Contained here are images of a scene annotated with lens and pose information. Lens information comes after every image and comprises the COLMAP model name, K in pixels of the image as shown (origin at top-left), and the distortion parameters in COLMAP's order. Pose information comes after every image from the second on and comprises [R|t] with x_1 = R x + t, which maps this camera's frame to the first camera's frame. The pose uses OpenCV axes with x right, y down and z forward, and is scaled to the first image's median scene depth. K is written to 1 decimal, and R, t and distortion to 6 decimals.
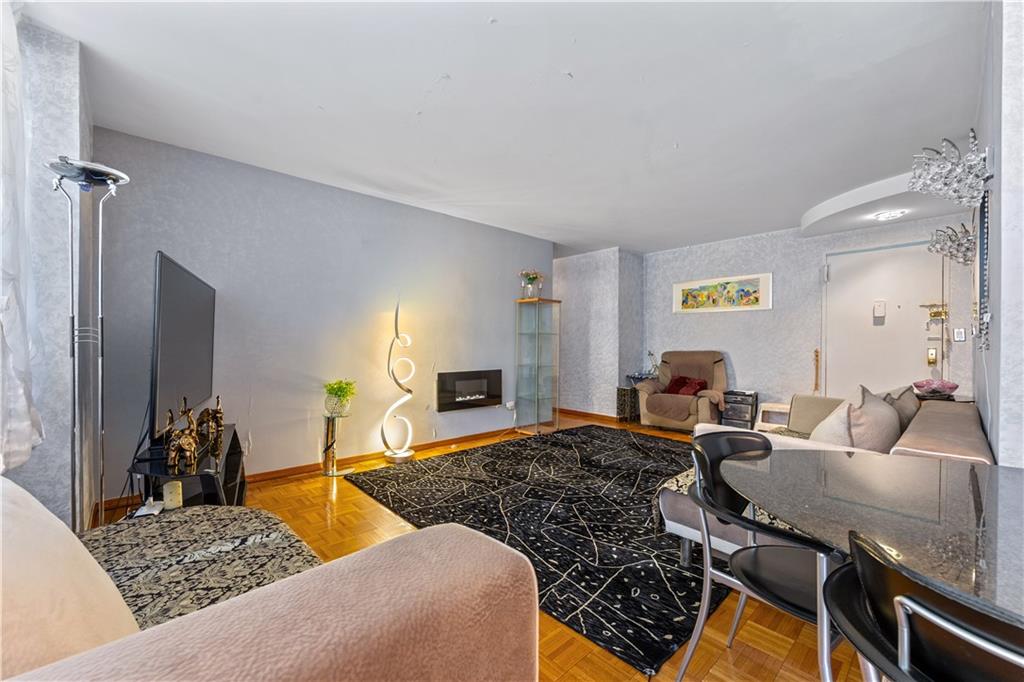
lens RADIAL K [[397.6, 0, 495.6], [0, 397.6, 342.5], [0, 0, 1]] dist [-0.002060, 0.000068]
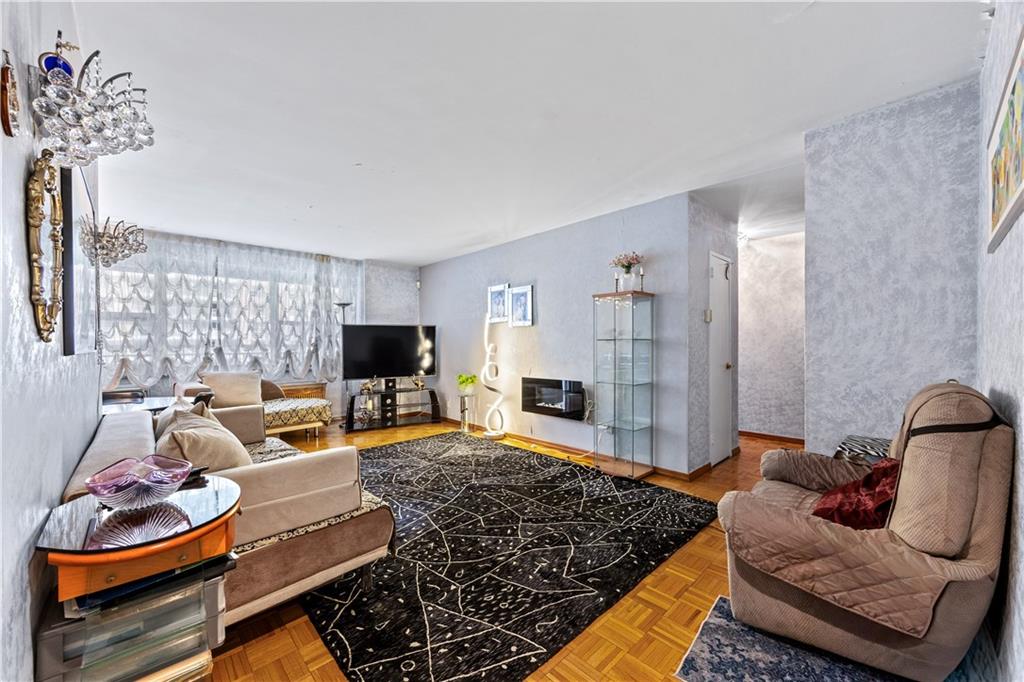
lens RADIAL K [[397.6, 0, 502.1], [0, 397.6, 348.5], [0, 0, 1]] dist [-0.002060, 0.000068]
pose [[0.024734, 0.005027, -0.999681, 1.004828], [0.008532, 0.999950, 0.005240, -0.013325], [0.999658, -0.008659, 0.024690, 0.904393]]
